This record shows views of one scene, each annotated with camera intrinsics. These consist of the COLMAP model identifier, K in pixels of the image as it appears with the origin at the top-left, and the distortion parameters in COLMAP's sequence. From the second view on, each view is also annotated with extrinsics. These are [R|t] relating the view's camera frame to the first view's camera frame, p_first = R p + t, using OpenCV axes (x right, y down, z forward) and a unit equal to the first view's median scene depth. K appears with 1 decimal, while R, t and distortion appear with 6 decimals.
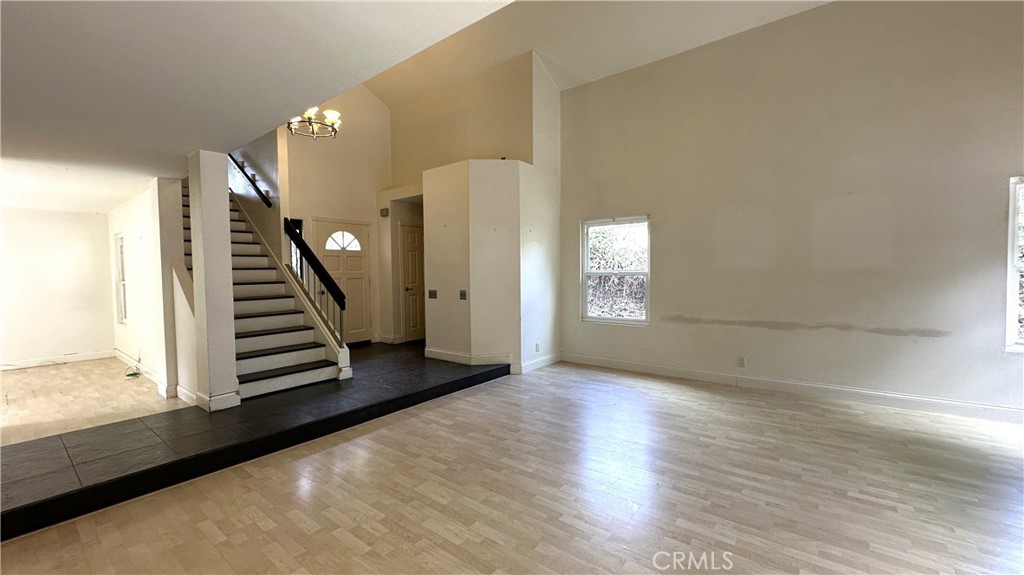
lens RADIAL K [[407.7, 0, 509.7], [0, 407.7, 291.2], [0, 0, 1]] dist [-0.010382, -0.000053]
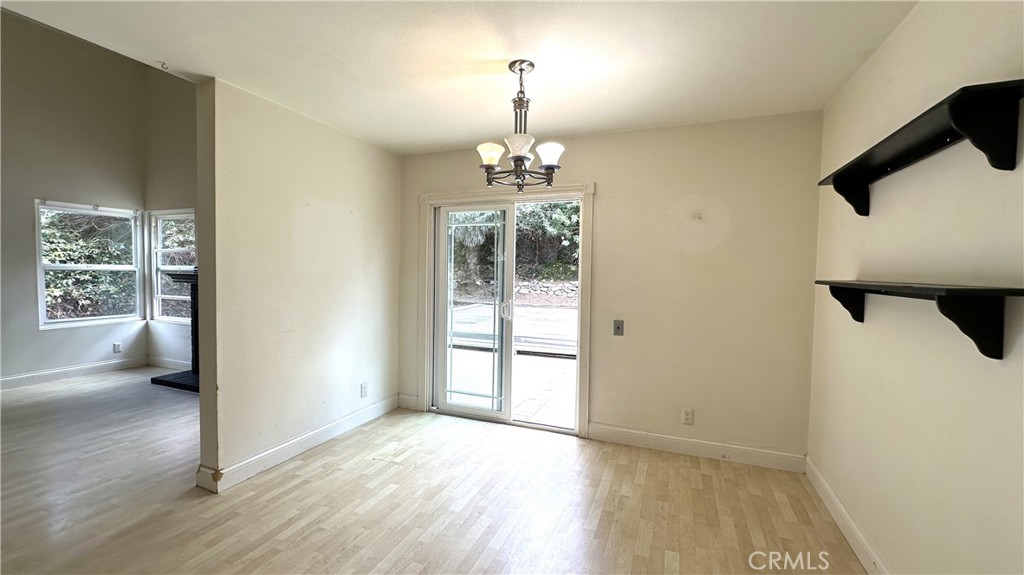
lens RADIAL K [[407.7, 0, 516.8], [0, 407.7, 289.4], [0, 0, 1]] dist [-0.010382, -0.000053]
pose [[-0.290845, -0.033139, 0.956196, -0.430638], [0.032905, 0.998462, 0.044613, 0.008289], [-0.956204, 0.044439, -0.289308, -0.112216]]
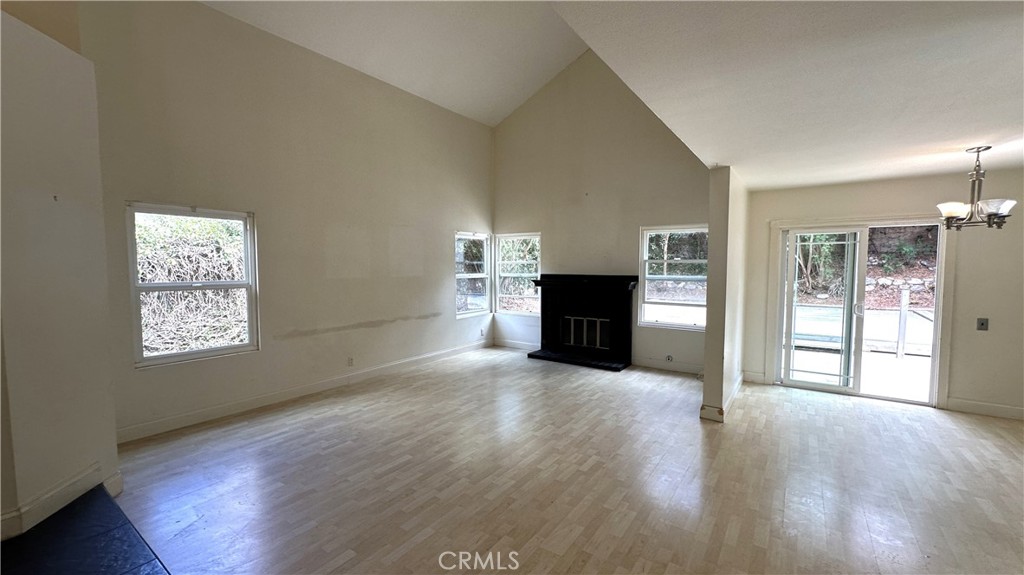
lens RADIAL K [[407.7, 0, 513.5], [0, 407.7, 287.1], [0, 0, 1]] dist [-0.010382, -0.000053]
pose [[-0.052509, -0.040481, 0.997800, -0.681009], [0.047002, 0.997971, 0.042961, -0.069898], [-0.997514, 0.049155, -0.050500, 0.725729]]
